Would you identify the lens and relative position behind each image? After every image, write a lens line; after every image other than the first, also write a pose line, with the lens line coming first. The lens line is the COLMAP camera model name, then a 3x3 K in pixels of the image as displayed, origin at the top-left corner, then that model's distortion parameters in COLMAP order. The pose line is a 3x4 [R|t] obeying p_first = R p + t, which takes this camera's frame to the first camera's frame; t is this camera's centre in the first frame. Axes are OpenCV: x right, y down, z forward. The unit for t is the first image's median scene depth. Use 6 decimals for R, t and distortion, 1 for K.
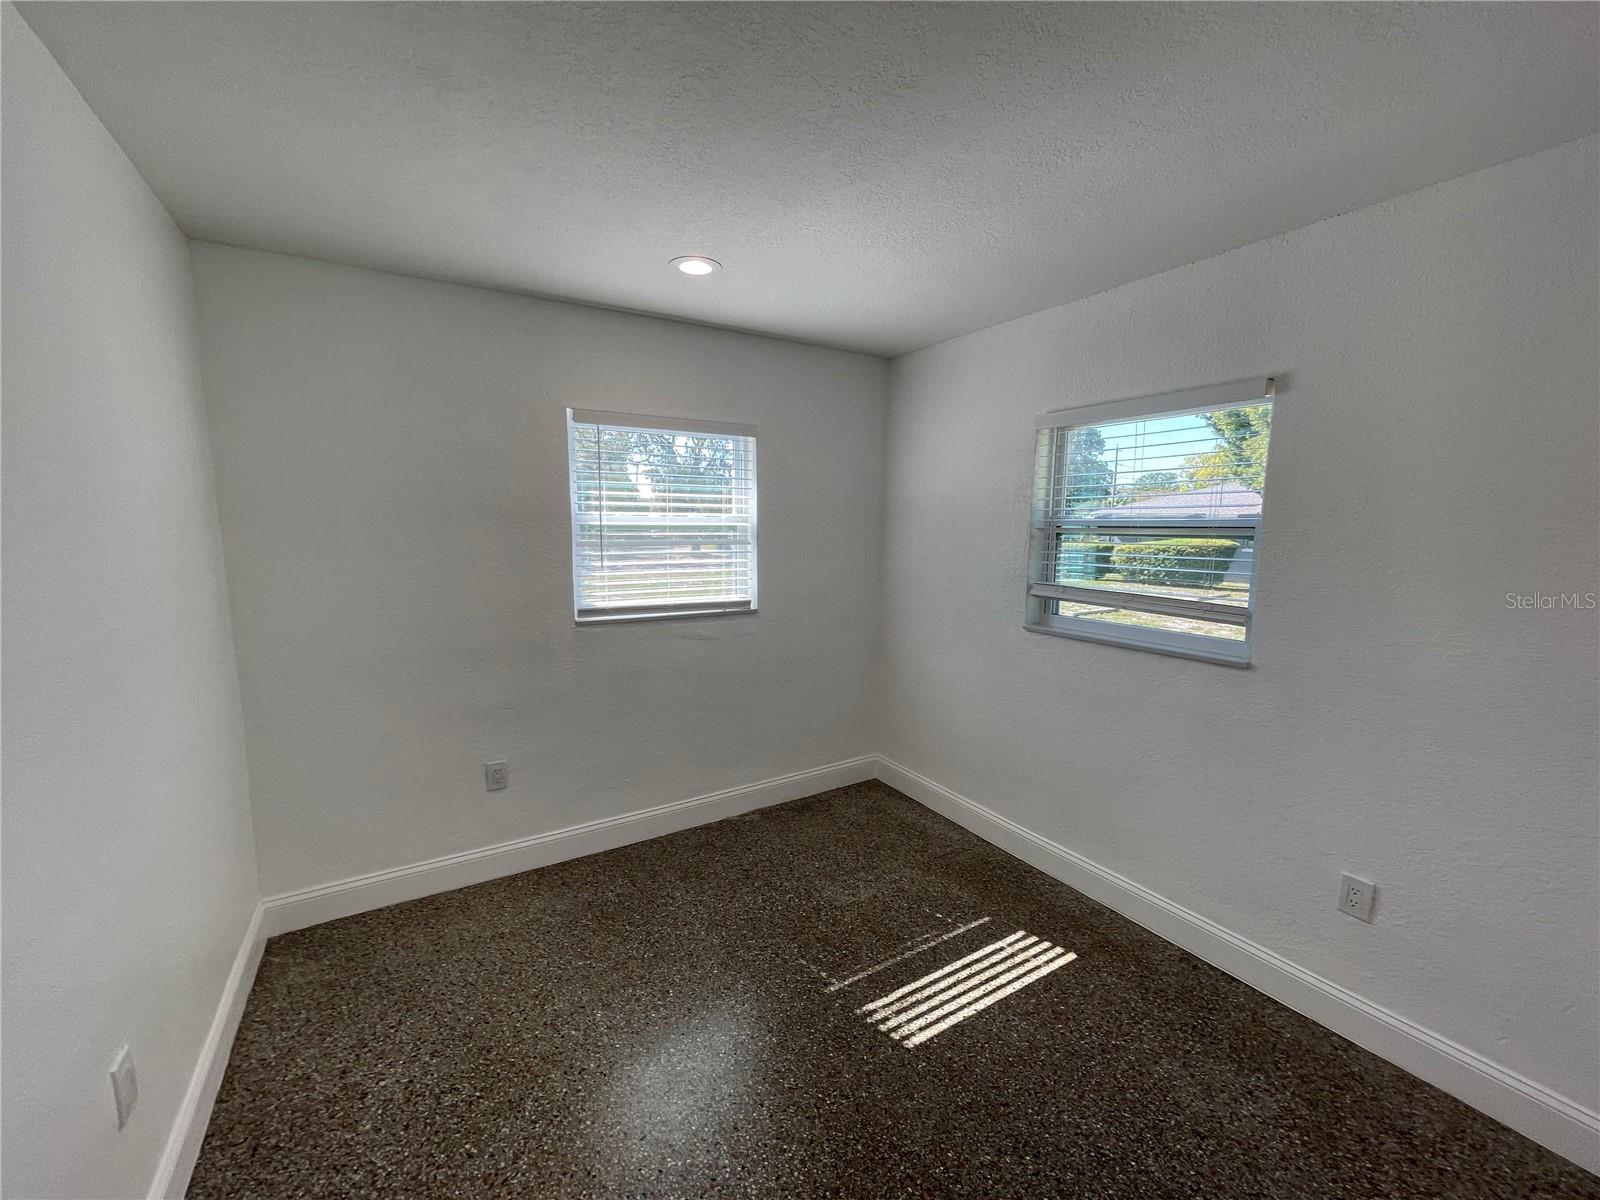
lens RADIAL K [[651.1, 0, 800.1], [0, 651.1, 598.8], [0, 0, 1]] dist [-0.003898, 0.001550]
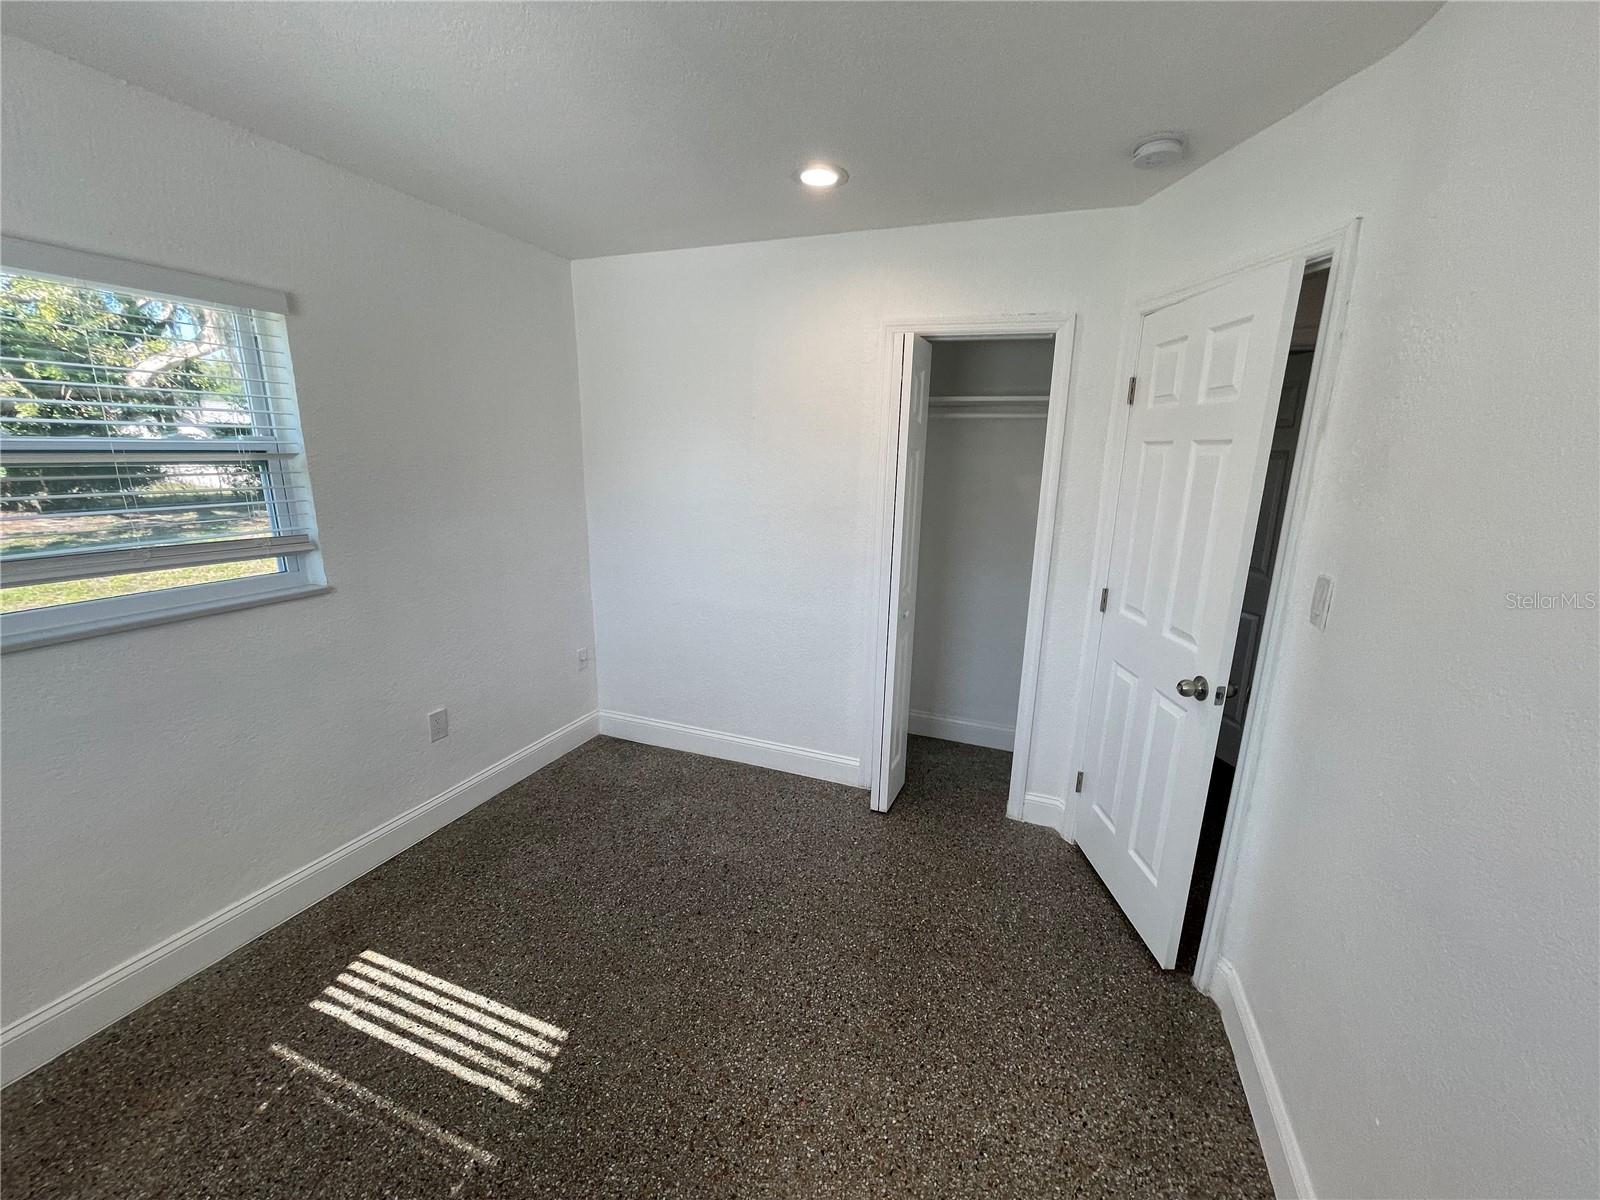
lens RADIAL K [[651.1, 0, 802.5], [0, 651.1, 597.3], [0, 0, 1]] dist [-0.003898, 0.001550]
pose [[-0.608938, -0.193720, 0.769199, -0.440069], [0.063939, 0.954577, 0.291024, -0.107219], [-0.790637, 0.226397, -0.568892, 0.782861]]
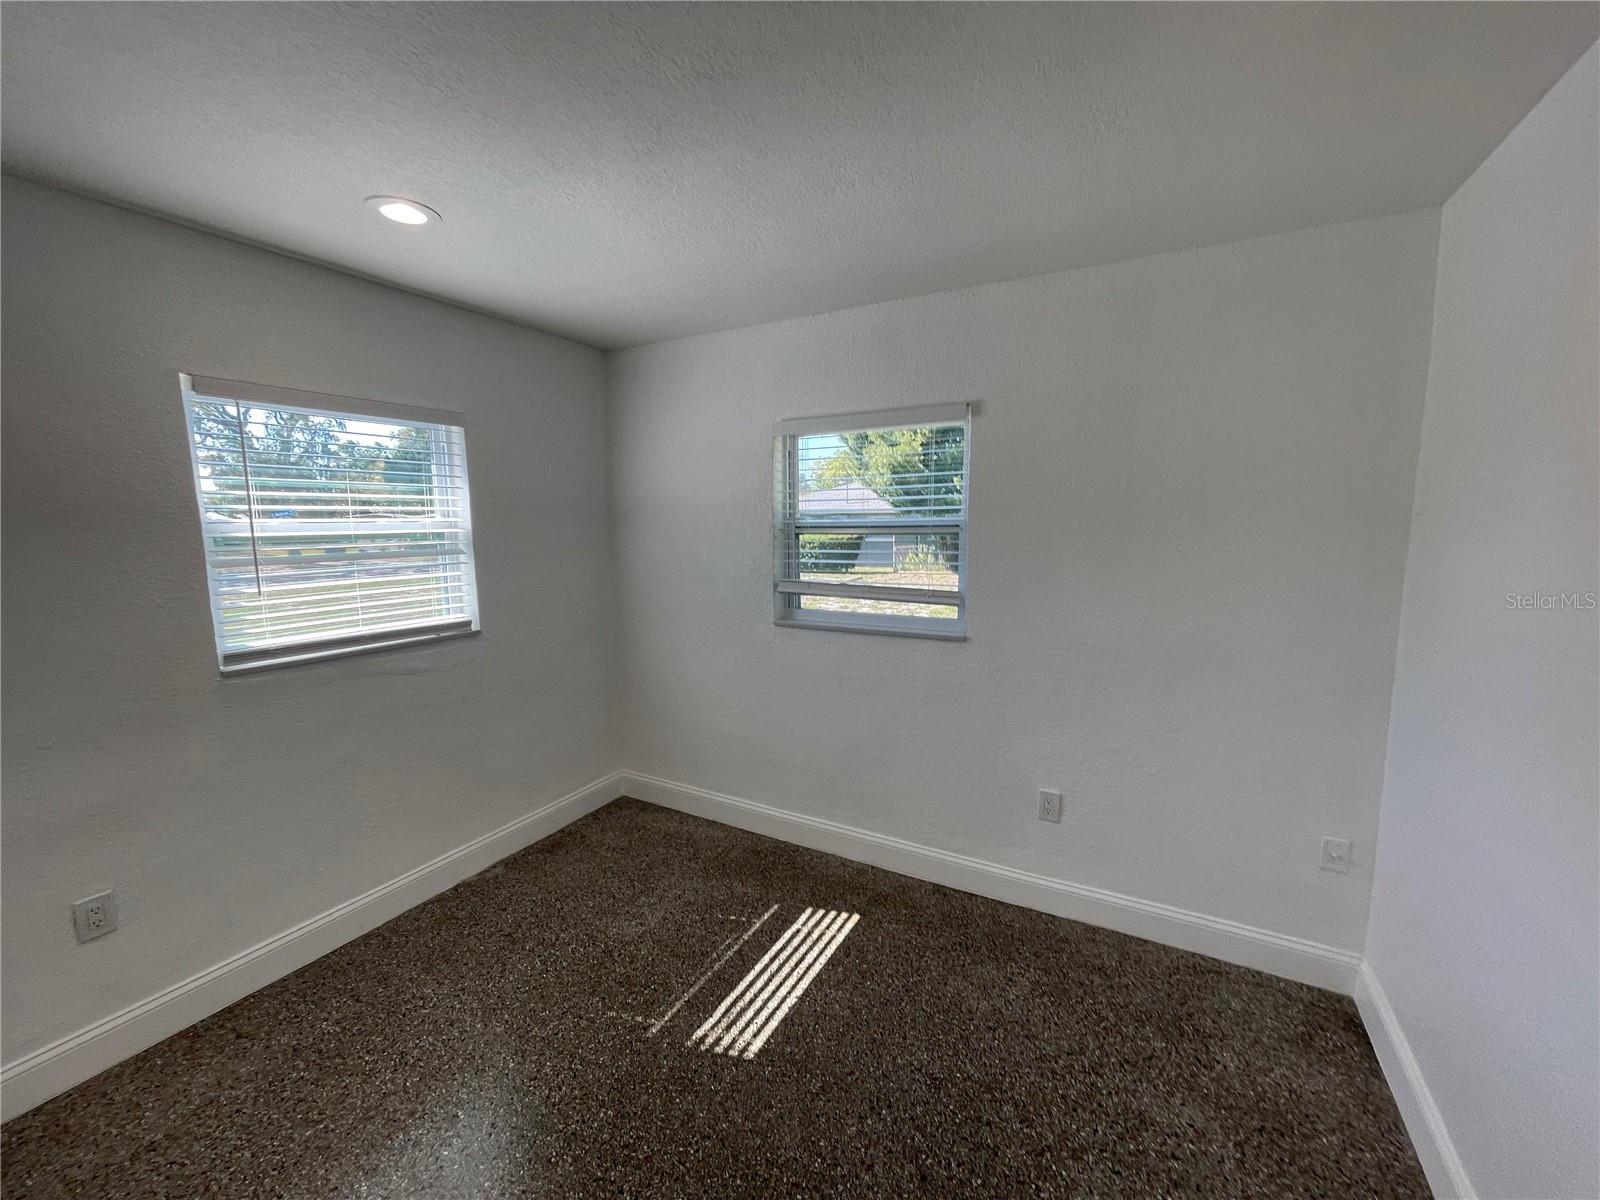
lens RADIAL K [[651.1, 0, 801.8], [0, 651.1, 600.0], [0, 0, 1]] dist [-0.003898, 0.001550]
pose [[0.870447, -0.073999, 0.486668, -0.136044], [0.070290, 0.997190, 0.025905, -0.018971], [-0.487217, 0.011659, 0.873203, 0.061417]]
